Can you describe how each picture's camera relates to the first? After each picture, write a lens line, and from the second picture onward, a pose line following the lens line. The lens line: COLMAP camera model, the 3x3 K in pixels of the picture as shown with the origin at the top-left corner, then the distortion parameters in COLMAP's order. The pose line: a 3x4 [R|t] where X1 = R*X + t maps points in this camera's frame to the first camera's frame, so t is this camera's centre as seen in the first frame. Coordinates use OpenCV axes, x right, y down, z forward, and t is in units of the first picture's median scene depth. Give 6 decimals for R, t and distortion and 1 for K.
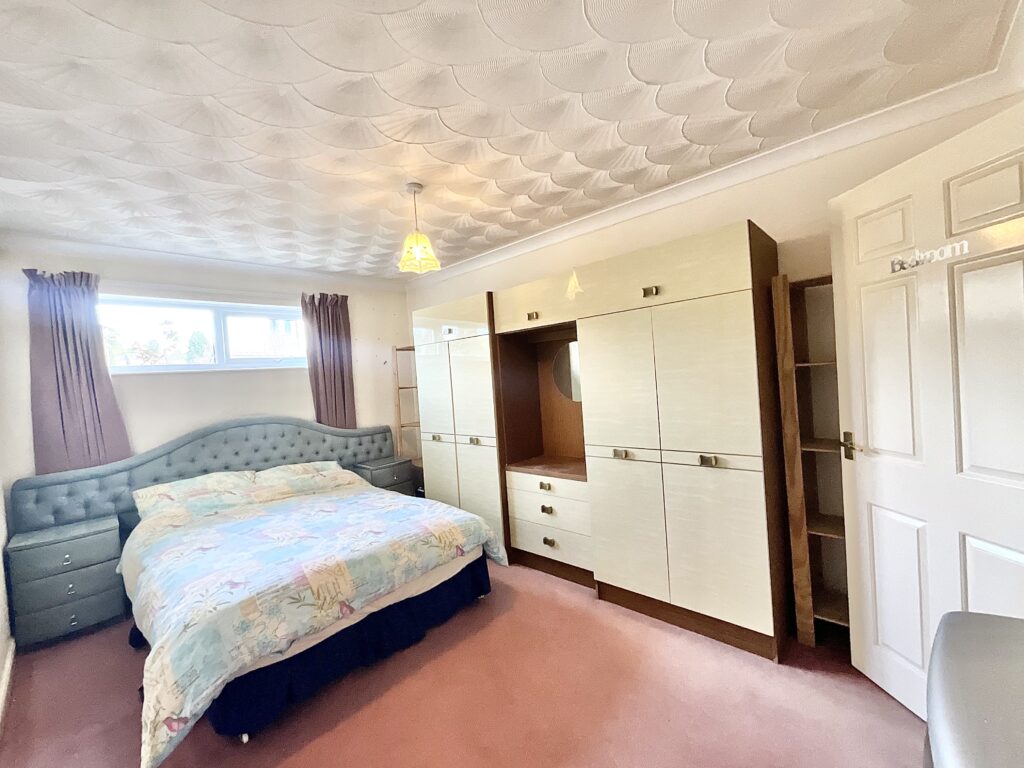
lens RADIAL K [[419.8, 0, 514.2], [0, 419.8, 383.7], [0, 0, 1]] dist [0.002582, 0.000872]
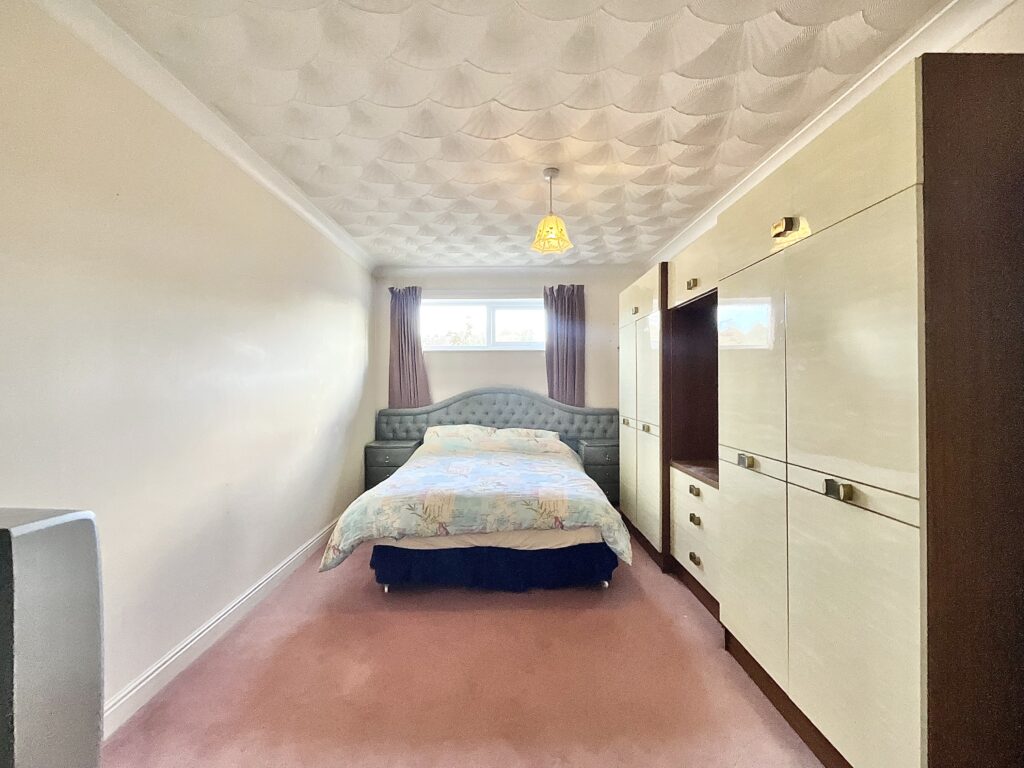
lens RADIAL K [[419.8, 0, 514.2], [0, 419.8, 383.7], [0, 0, 1]] dist [0.002582, 0.000872]
pose [[0.691735, 0.064240, -0.719288, 0.392266], [-0.054673, 0.997836, 0.036538, 0.023437], [0.720079, 0.014051, 0.693750, 0.165312]]
